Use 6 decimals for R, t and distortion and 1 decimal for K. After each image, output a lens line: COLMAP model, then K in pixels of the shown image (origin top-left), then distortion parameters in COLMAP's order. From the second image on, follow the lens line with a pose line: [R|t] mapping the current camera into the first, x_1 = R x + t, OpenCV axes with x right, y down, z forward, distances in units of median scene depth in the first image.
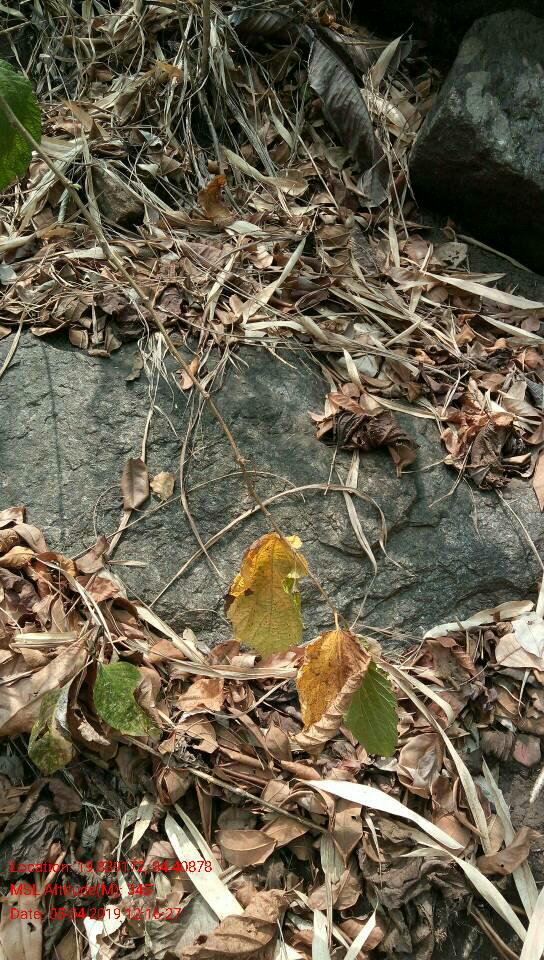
lens RADIAL K [[753.4, 0, 266.0], [0, 753.4, 483.5], [0, 0, 1]] dist [0.033071, -0.048853]
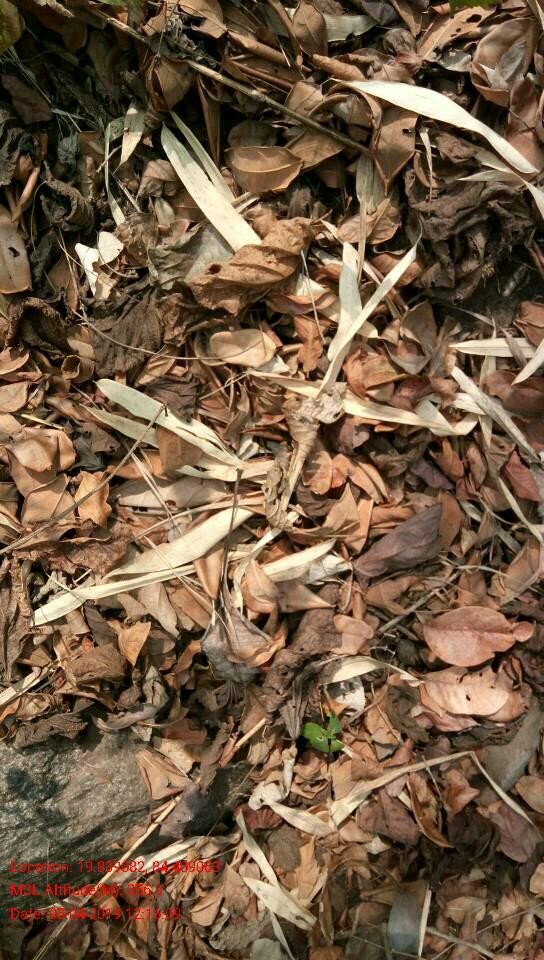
lens RADIAL K [[736.8, 0, 270.4], [0, 736.8, 482.2], [0, 0, 1]] dist [0.089524, -0.089950]
pose [[0.999637, 0.015685, 0.021897, -0.029510], [-0.026481, 0.720900, 0.692533, 0.154749], [-0.004923, -0.692862, 0.721054, 0.179022]]
